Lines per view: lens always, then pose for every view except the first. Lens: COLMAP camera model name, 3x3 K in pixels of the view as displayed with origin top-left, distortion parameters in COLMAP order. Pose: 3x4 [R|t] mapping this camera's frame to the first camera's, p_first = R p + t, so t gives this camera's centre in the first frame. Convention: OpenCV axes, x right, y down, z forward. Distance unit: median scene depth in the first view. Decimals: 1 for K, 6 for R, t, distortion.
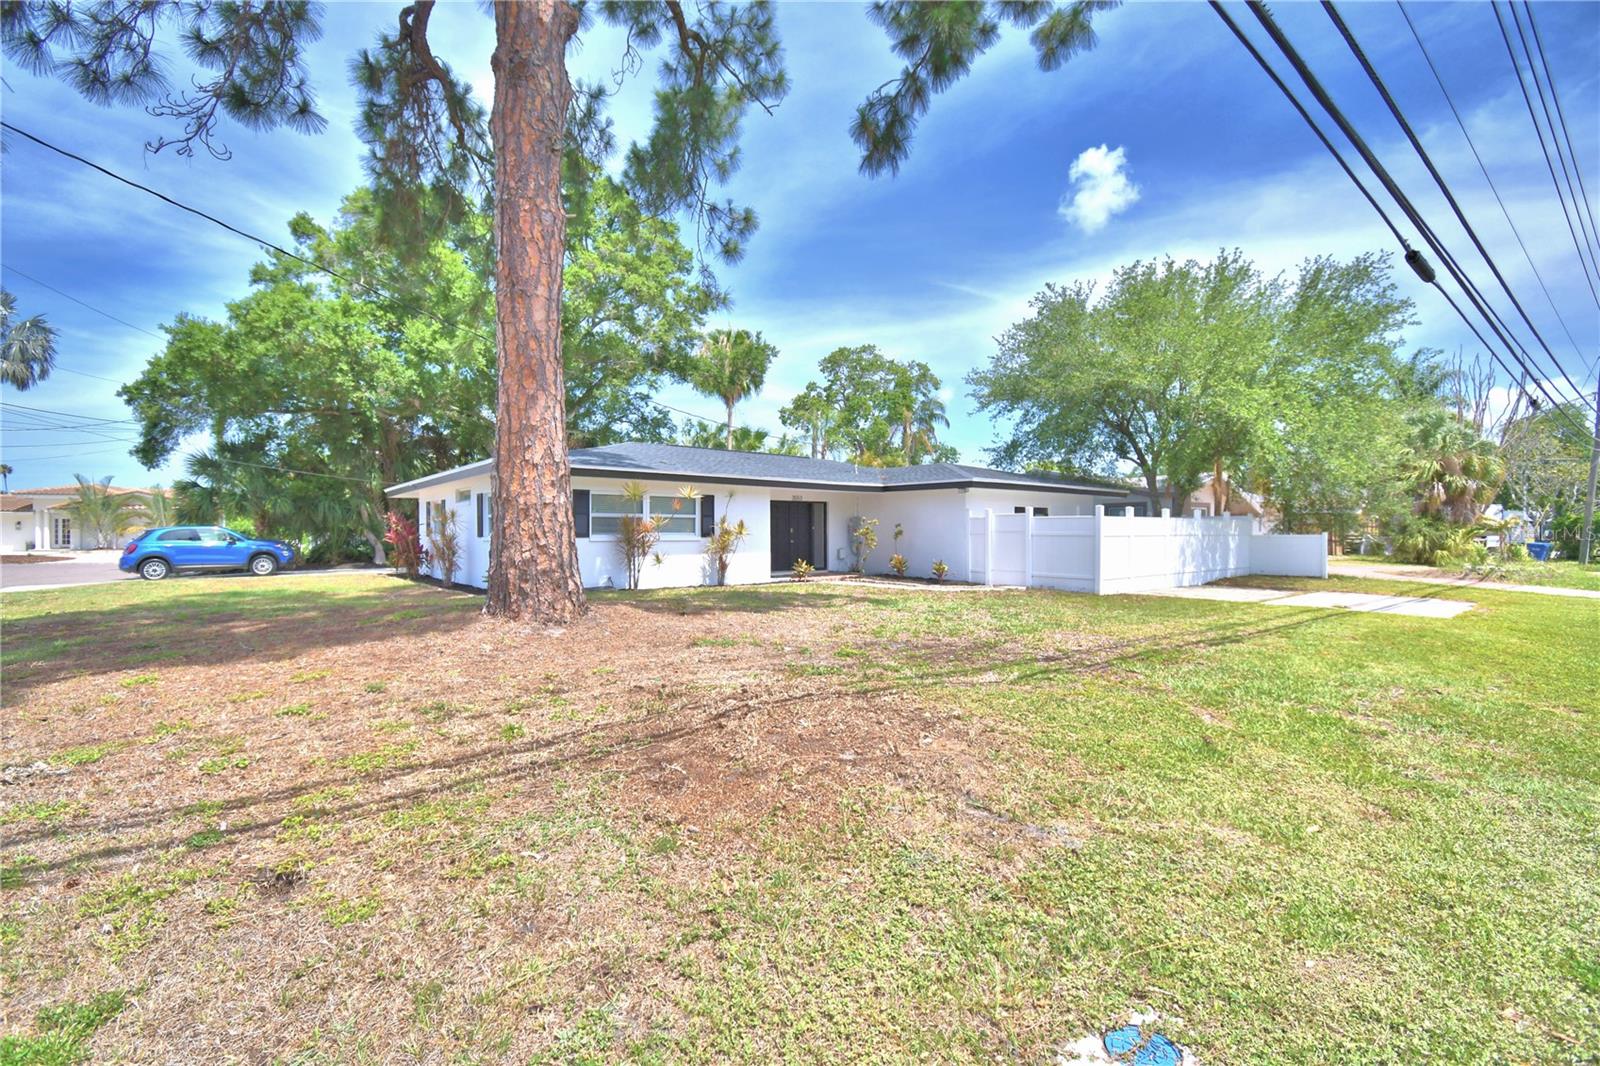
lens RADIAL K [[703.1, 0, 795.0], [0, 703.1, 531.3], [0, 0, 1]] dist [0.020352, -0.026125]
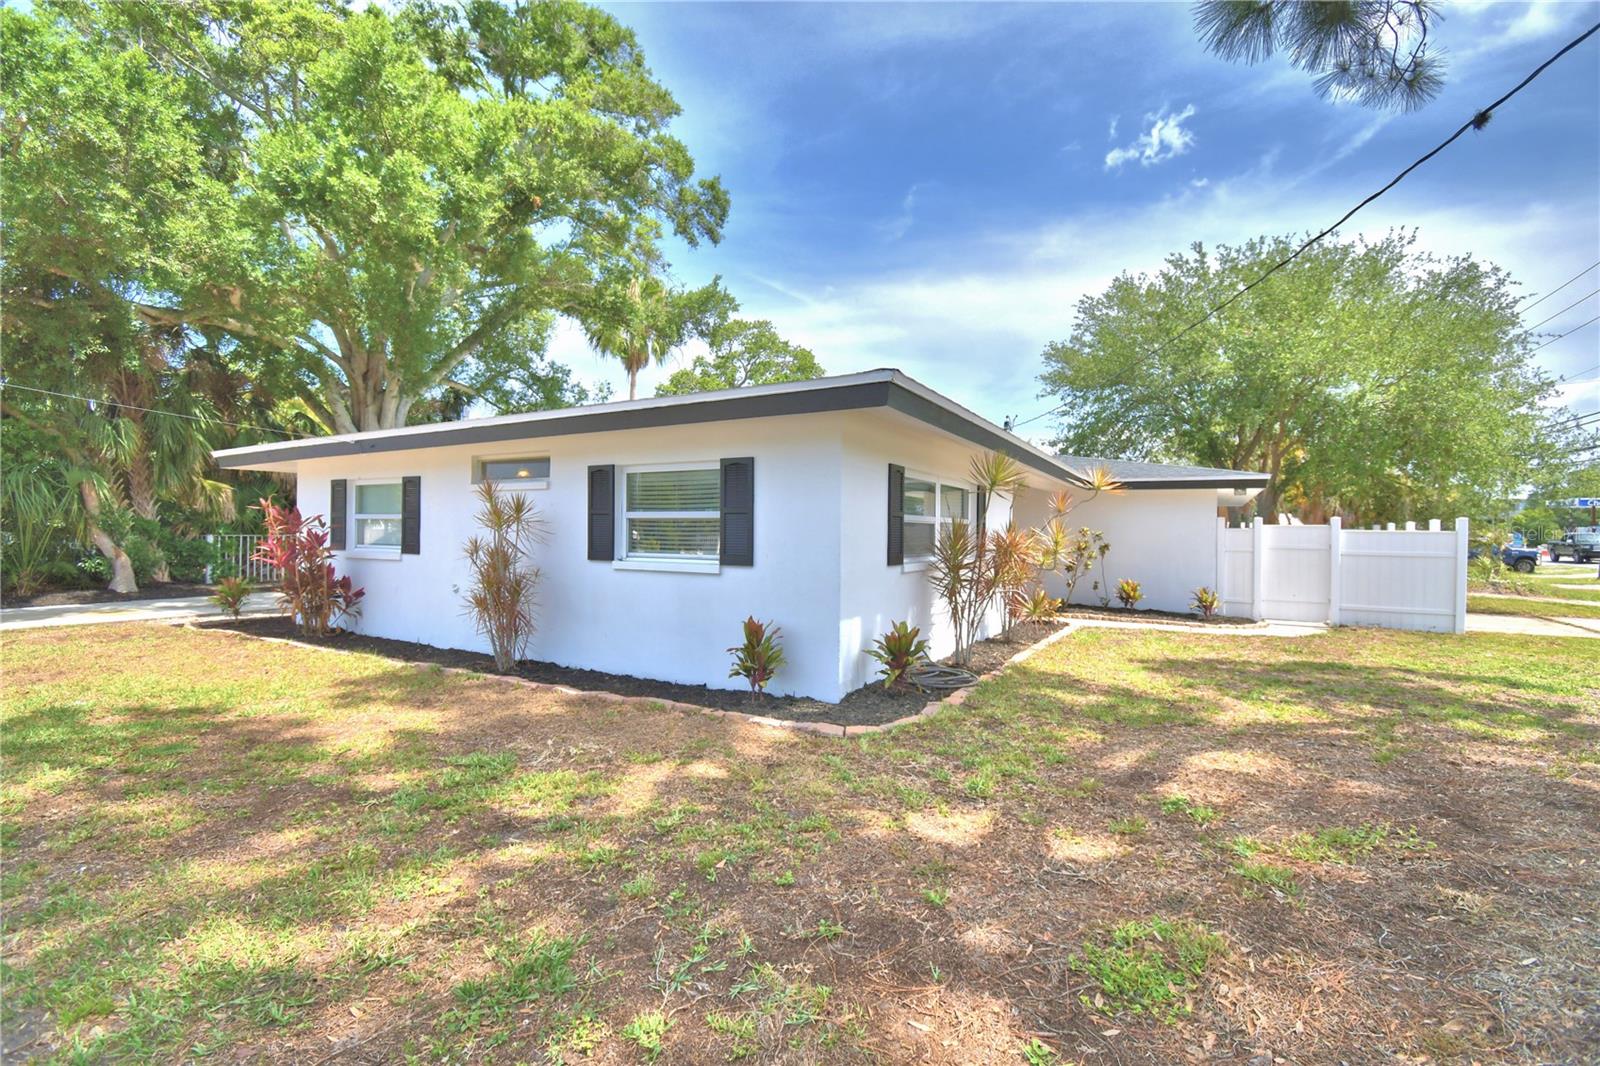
lens RADIAL K [[703.1, 0, 795.0], [0, 703.1, 531.3], [0, 0, 1]] dist [0.020352, -0.026125]
pose [[0.937640, 0.012677, 0.347377, -0.355073], [-0.013082, 0.999914, -0.001180, -0.008994], [-0.347362, -0.003438, 0.937725, 0.383185]]
